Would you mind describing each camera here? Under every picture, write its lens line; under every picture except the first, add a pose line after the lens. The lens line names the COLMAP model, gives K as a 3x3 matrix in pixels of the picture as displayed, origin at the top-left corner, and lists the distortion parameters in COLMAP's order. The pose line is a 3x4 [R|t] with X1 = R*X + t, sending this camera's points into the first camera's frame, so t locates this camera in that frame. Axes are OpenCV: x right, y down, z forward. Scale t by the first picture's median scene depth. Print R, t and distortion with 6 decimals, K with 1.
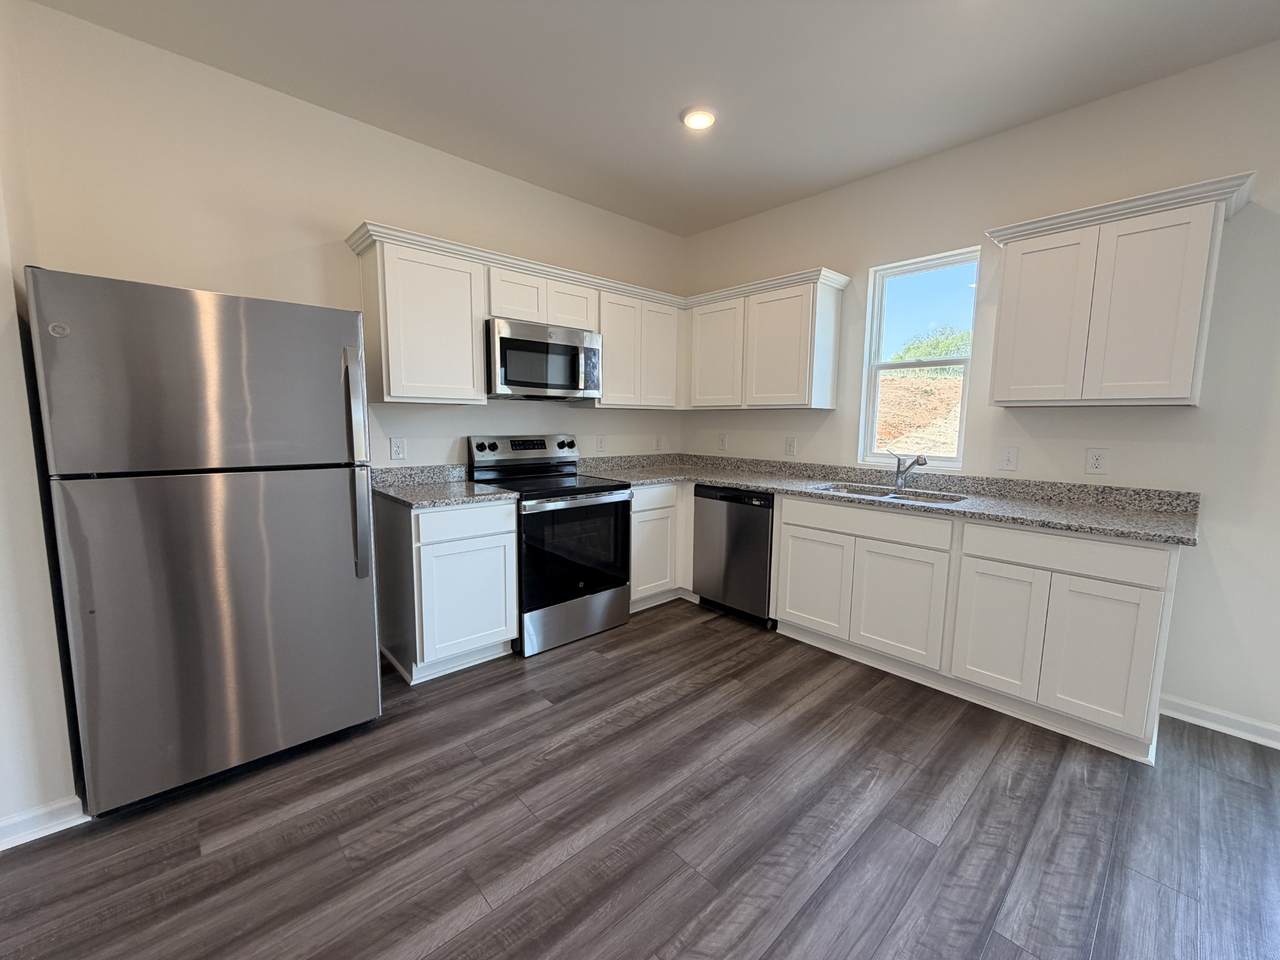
lens RADIAL K [[511.7, 0, 640.0], [0, 511.7, 480.0], [0, 0, 1]] dist [-0.001337, 0.000148]
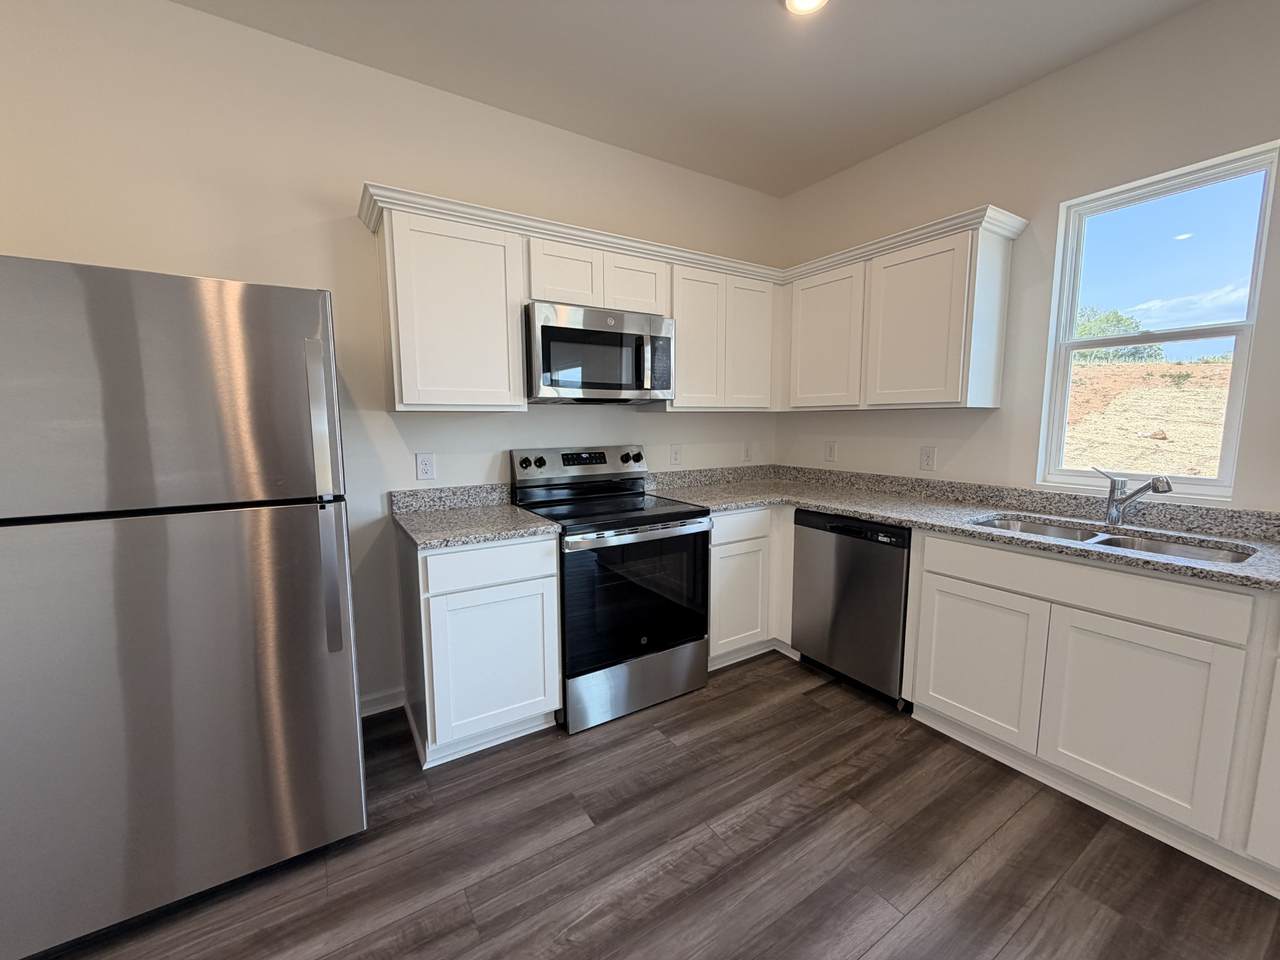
lens RADIAL K [[511.7, 0, 640.0], [0, 511.7, 480.0], [0, 0, 1]] dist [-0.001337, 0.000148]
pose [[0.984384, 0.004875, -0.175965, 0.015616], [-0.004881, 0.999988, 0.000400, -0.042137], [0.175965, 0.000465, 0.984396, 0.248824]]
